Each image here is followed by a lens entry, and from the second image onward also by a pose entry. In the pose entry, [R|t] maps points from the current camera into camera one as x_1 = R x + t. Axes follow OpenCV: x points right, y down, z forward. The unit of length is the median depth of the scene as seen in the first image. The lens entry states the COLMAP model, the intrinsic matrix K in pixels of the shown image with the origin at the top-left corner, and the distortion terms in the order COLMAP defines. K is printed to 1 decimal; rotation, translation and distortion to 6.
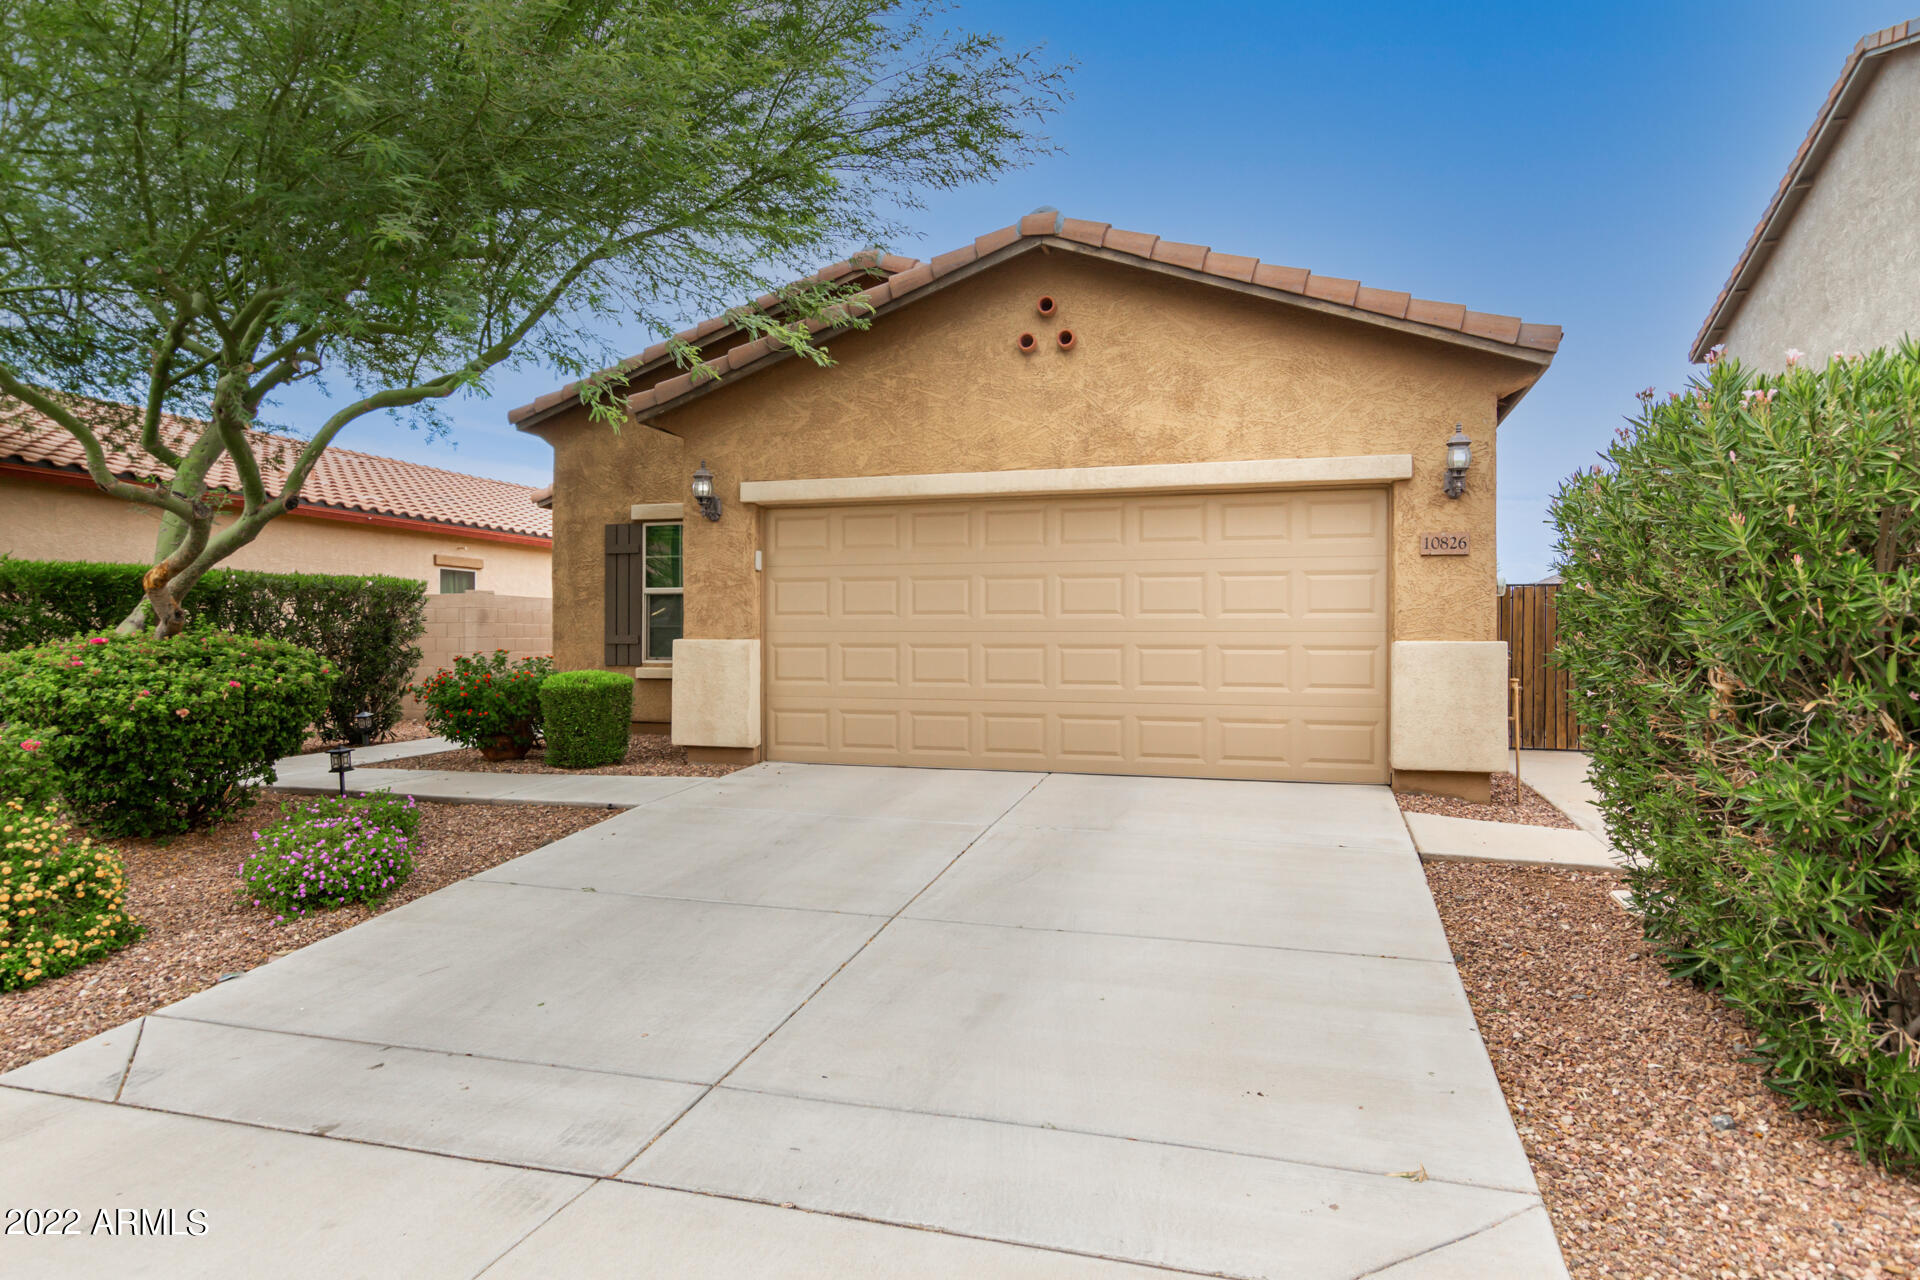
lens RADIAL K [[1184.5, 0, 954.7], [0, 1184.5, 631.4], [0, 0, 1]] dist [0.005473, -0.003705]
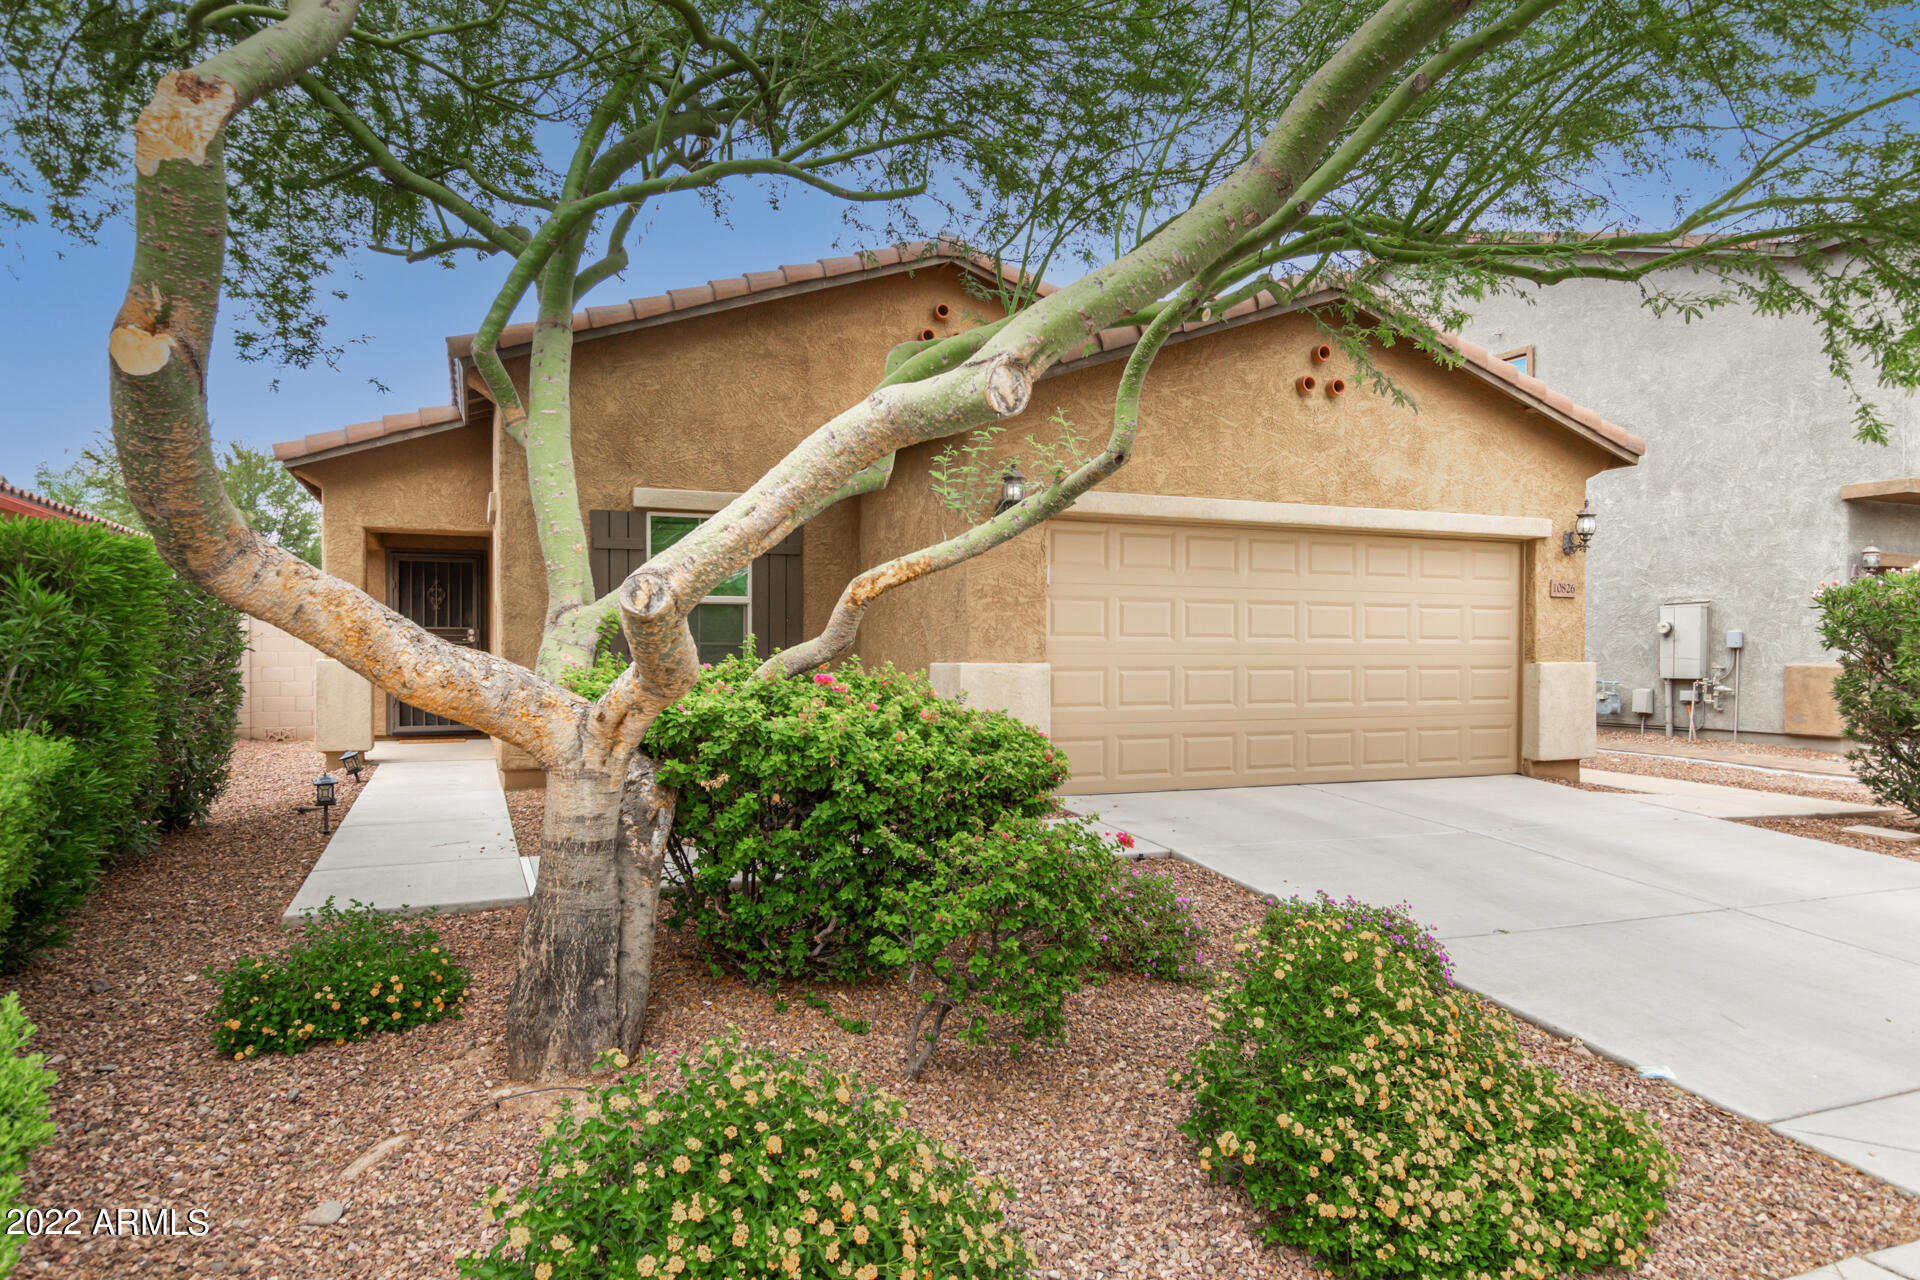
lens RADIAL K [[1184.5, 0, 961.6], [0, 1184.5, 657.4], [0, 0, 1]] dist [0.005473, -0.003705]
pose [[0.768064, -0.004032, 0.640361, -0.878336], [-0.006494, 0.999880, 0.014084, -0.010631], [-0.640340, -0.014976, 0.767945, 0.379550]]
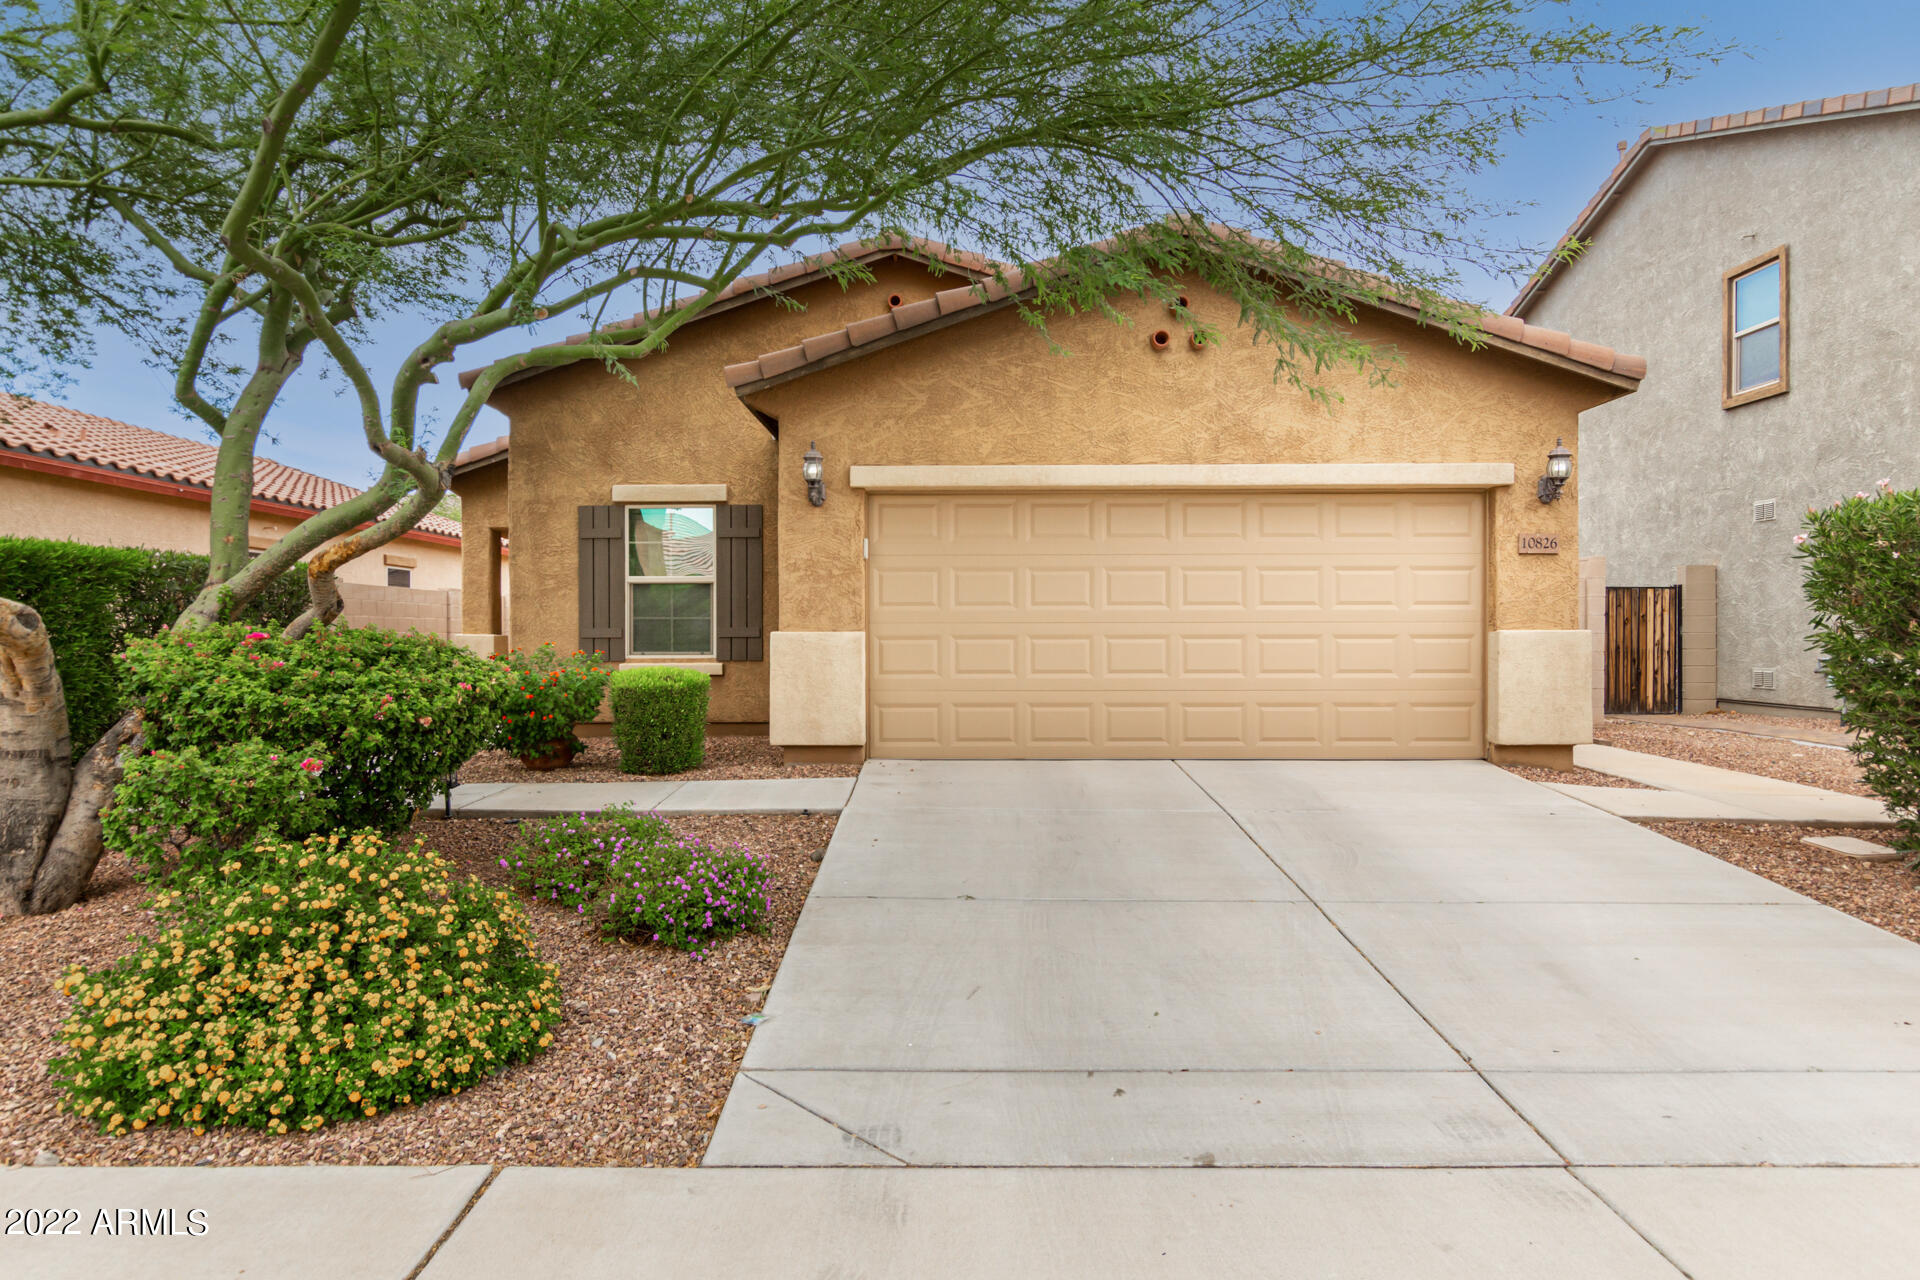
lens RADIAL K [[1184.5, 0, 959.1], [0, 1184.5, 632.6], [0, 0, 1]] dist [0.005473, -0.003705]
pose [[0.957152, -0.004774, 0.289548, -0.408447], [0.002486, 0.999963, 0.008271, -0.000094], [-0.289576, -0.007197, 0.957128, 0.071954]]
